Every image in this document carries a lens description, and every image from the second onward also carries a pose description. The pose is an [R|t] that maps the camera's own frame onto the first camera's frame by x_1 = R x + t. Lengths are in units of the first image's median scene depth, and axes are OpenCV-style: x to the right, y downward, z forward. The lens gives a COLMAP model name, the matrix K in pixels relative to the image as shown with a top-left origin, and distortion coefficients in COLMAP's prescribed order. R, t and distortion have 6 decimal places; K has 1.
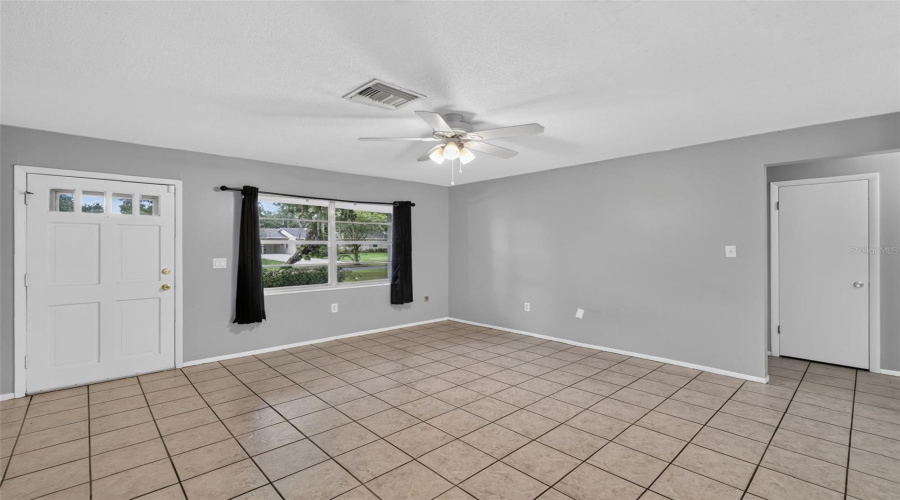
lens RADIAL K [[389.5, 0, 451.9], [0, 389.5, 245.6], [0, 0, 1]] dist [0.000780, 0.000082]
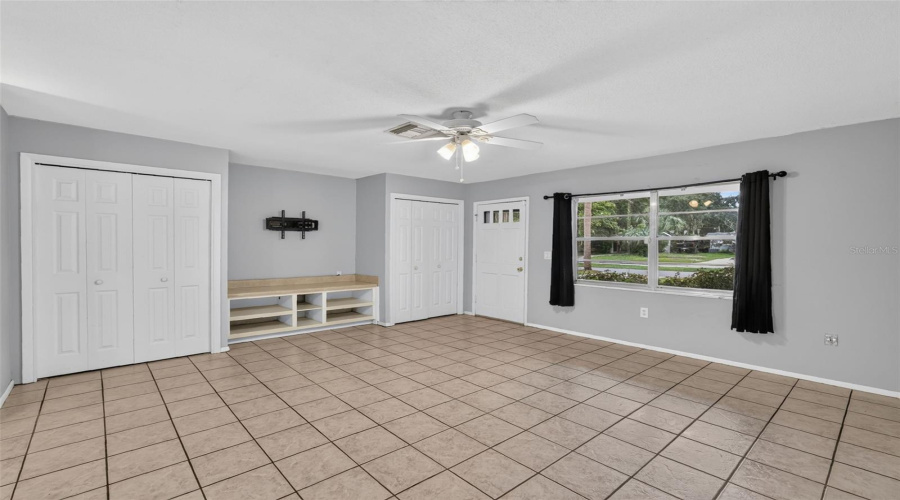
lens RADIAL K [[397.4, 0, 450.0], [0, 397.4, 250.0], [0, 0, 1]] dist [0.000185, 0.000097]
pose [[-0.026230, 0.021303, -0.999429, 0.878552], [-0.003962, 0.999763, 0.021414, 0.001030], [0.999648, 0.004522, -0.026140, 0.841327]]
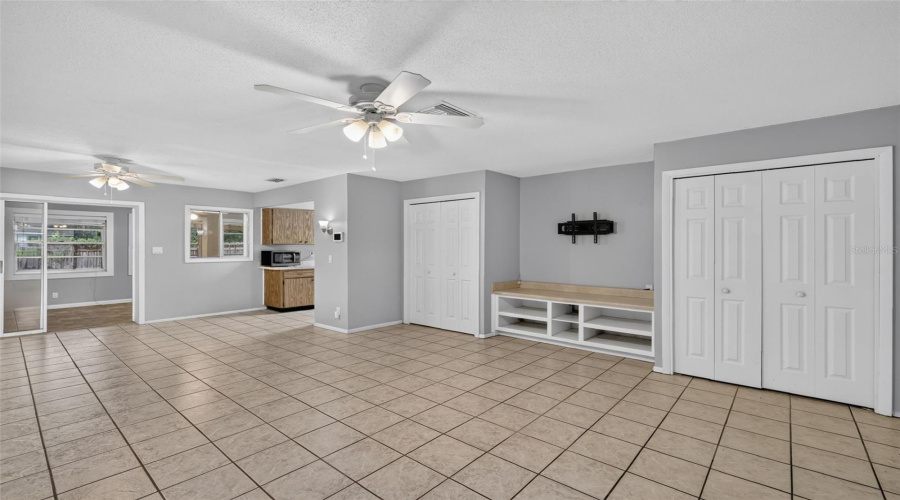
lens RADIAL K [[389.5, 0, 451.9], [0, 389.5, 245.6], [0, 0, 1]] dist [0.000780, 0.000082]
pose [[-0.994332, 0.001856, -0.106302, -0.061553], [0.002230, 0.999992, -0.003399, 0.004992], [0.106295, -0.003617, -0.994328, 1.547043]]
